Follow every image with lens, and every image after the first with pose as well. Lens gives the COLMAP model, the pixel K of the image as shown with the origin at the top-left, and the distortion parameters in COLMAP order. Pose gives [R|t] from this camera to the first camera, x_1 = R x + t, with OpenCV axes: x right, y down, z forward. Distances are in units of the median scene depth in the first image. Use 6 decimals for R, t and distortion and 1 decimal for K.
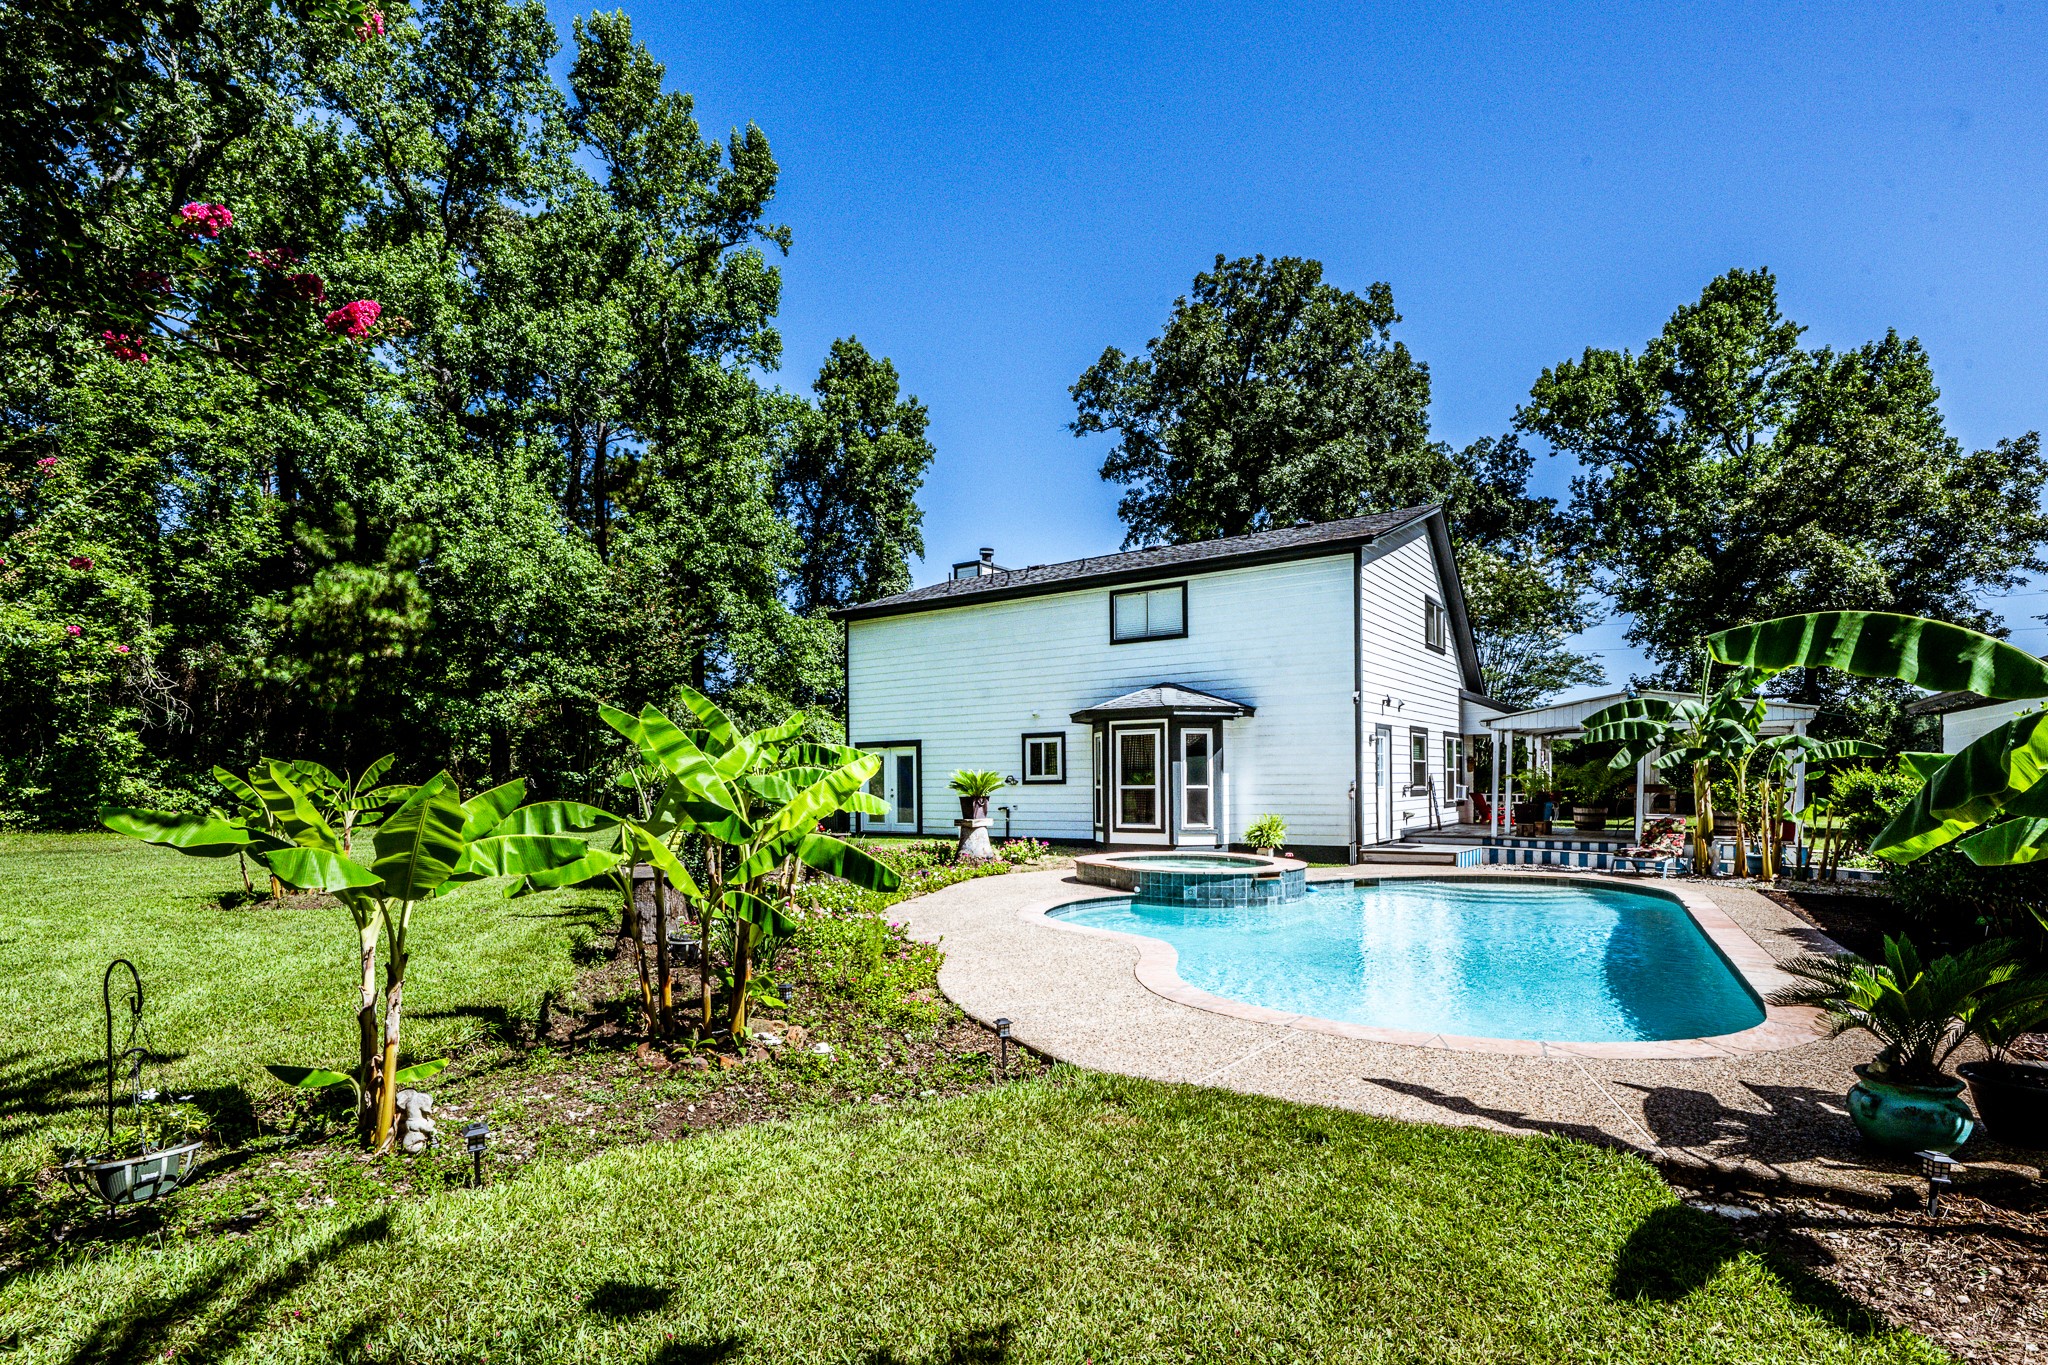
lens RADIAL K [[1026.7, 0, 1007.7], [0, 1026.7, 774.7], [0, 0, 1]] dist [-0.003770, -0.000269]
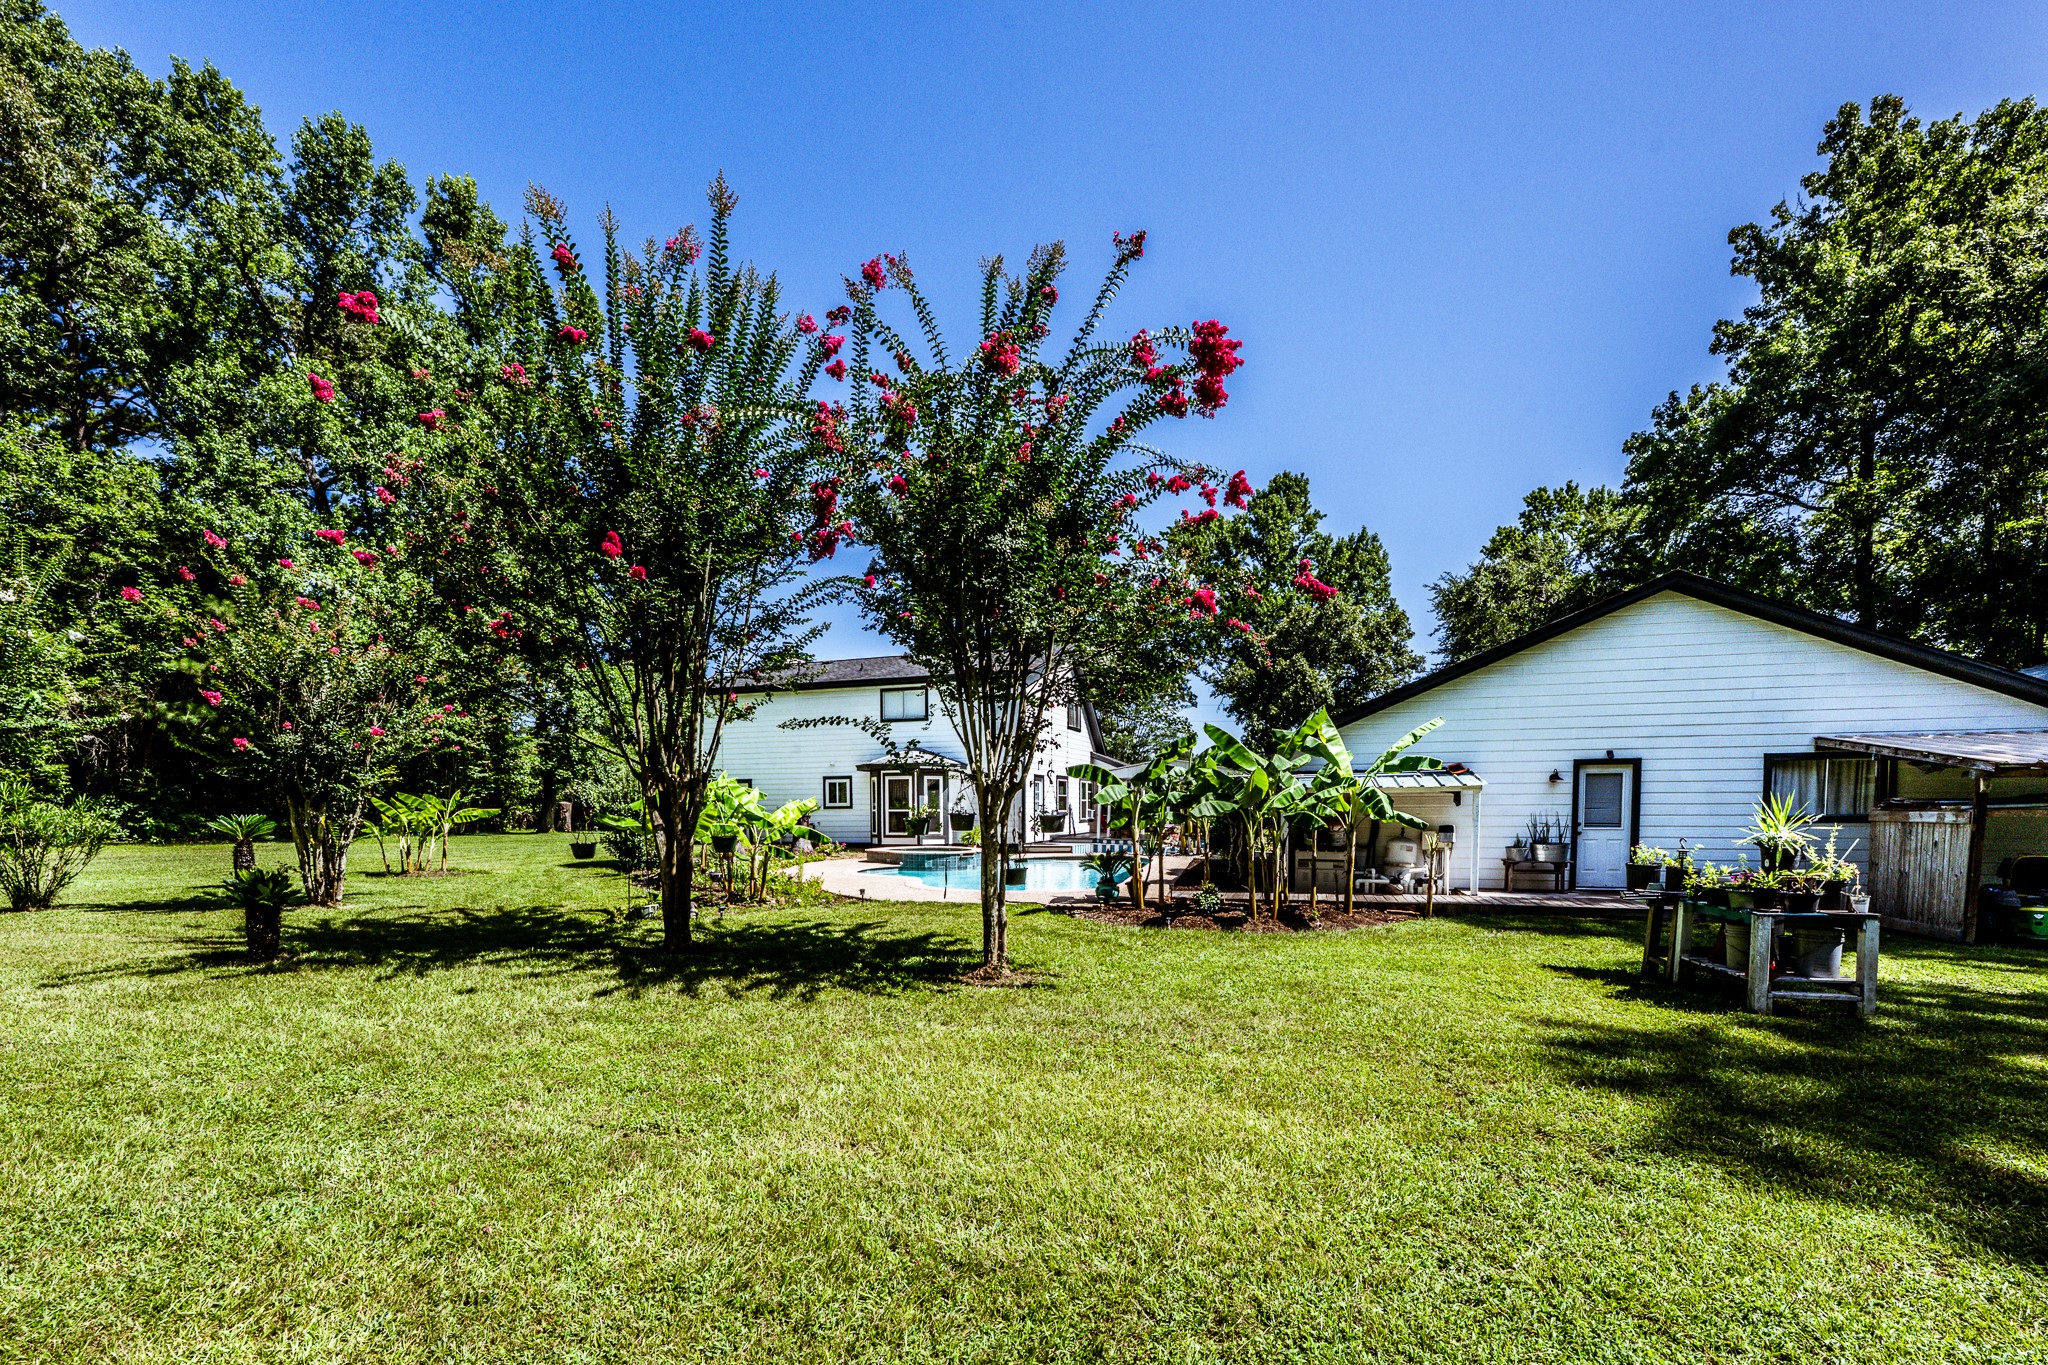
lens RADIAL K [[899.5, 0, 1040.6], [0, 899.5, 838.4], [0, 0, 1]] dist [0.003745, 0.000160]
pose [[0.957141, -0.008214, 0.289507, -0.047704], [-0.003693, 0.999170, 0.040557, -0.001767], [-0.289600, -0.039887, 0.956316, -0.294330]]
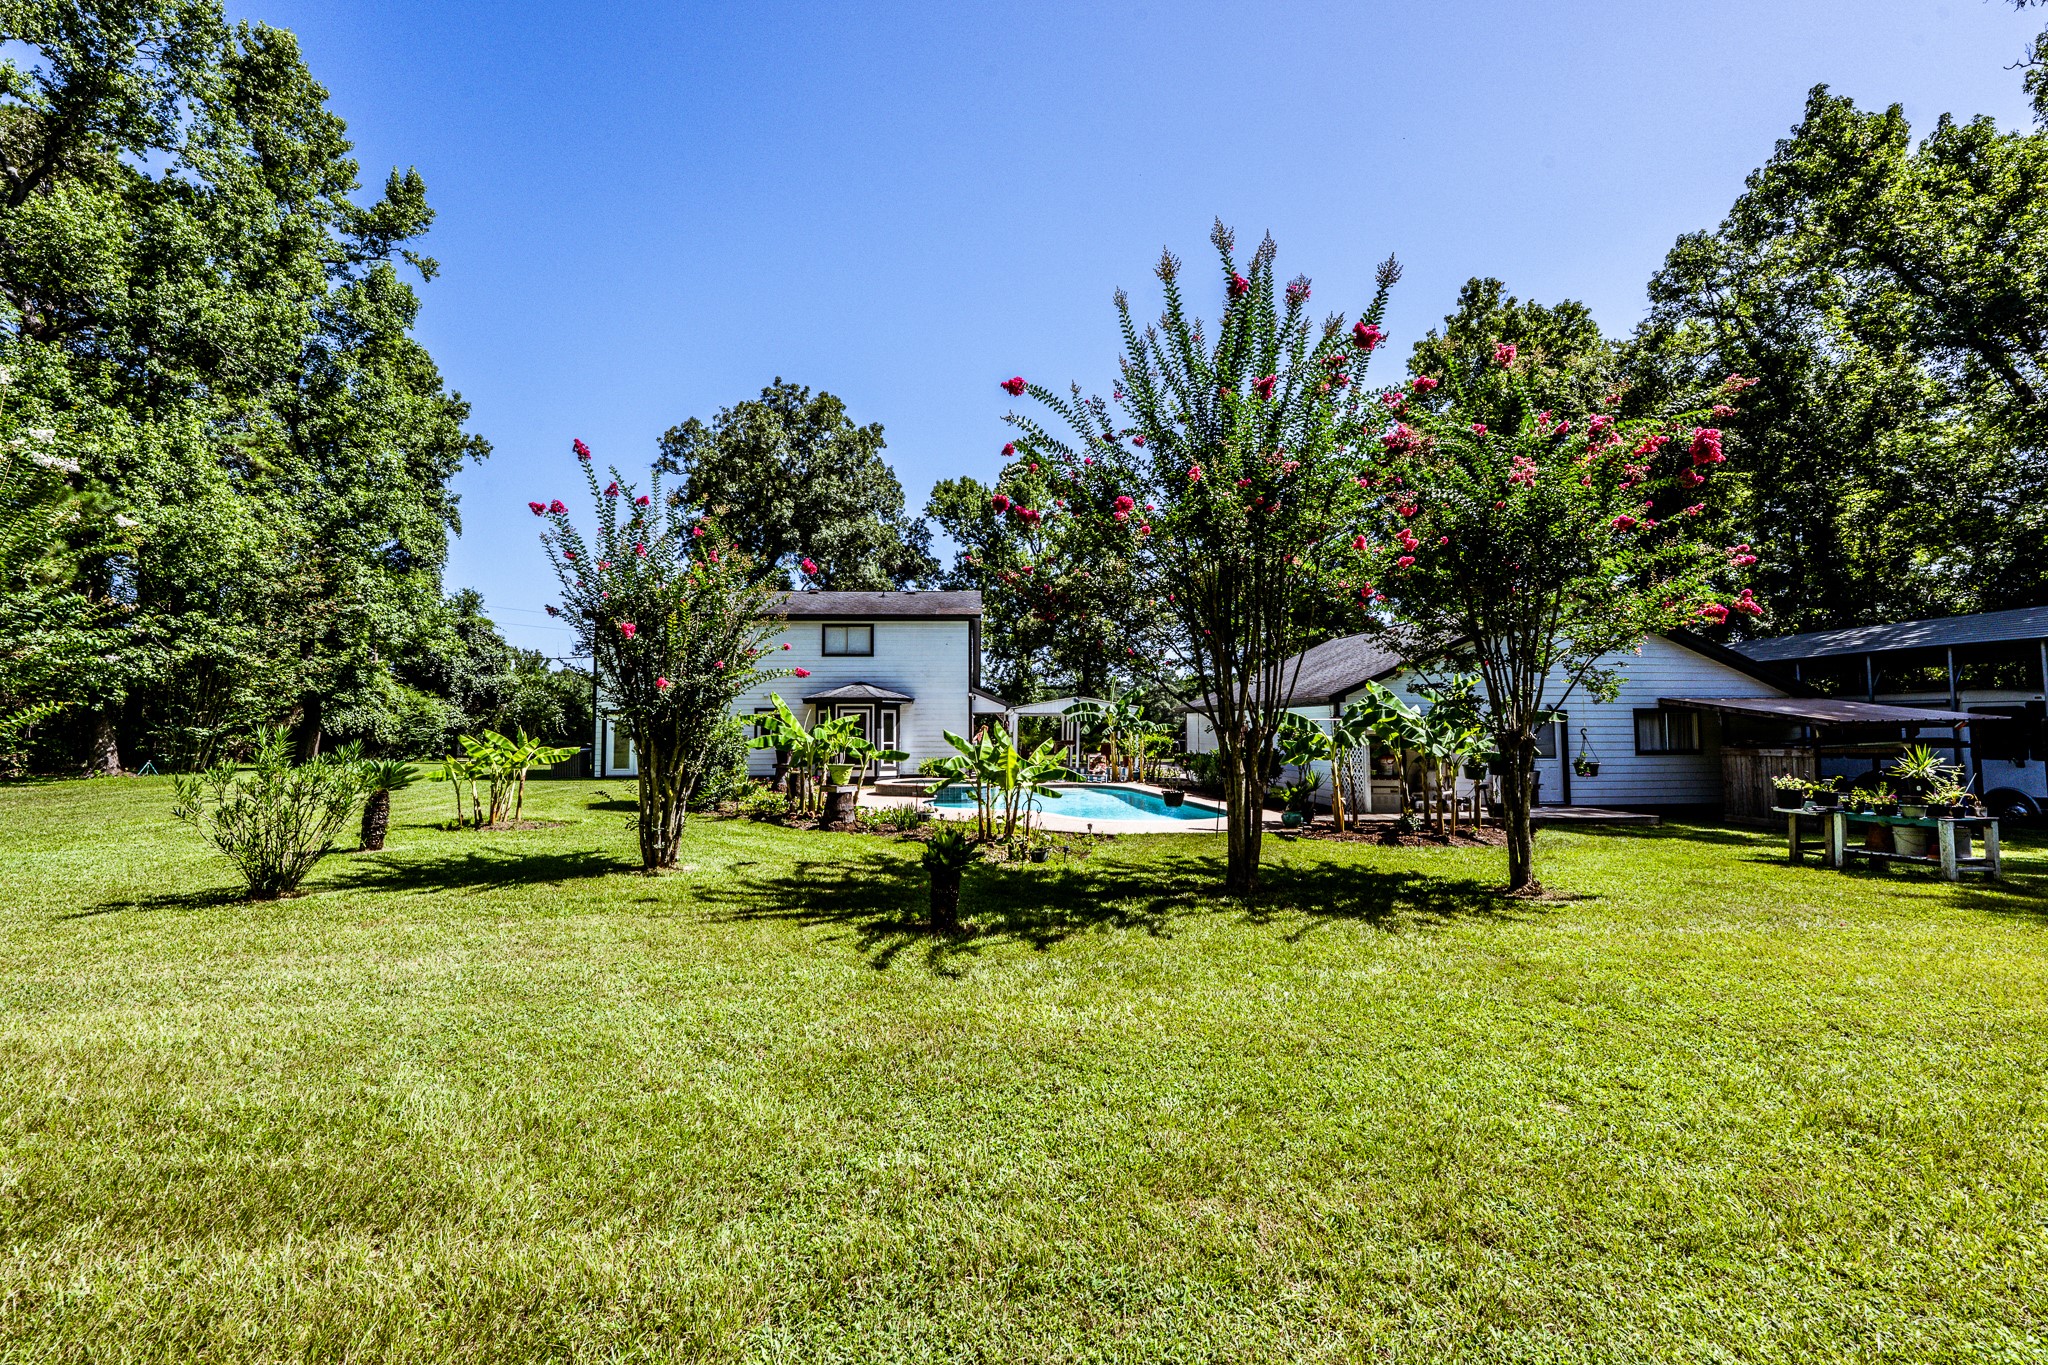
lens RADIAL K [[820.6, 0, 1015.0], [0, 820.6, 676.1], [0, 0, 1]] dist [-0.000708, 0.000165]
pose [[0.781860, 0.043888, 0.621907, -0.323787], [-0.007251, 0.998092, -0.061320, -0.010797], [-0.623411, 0.043434, 0.780687, -0.153135]]
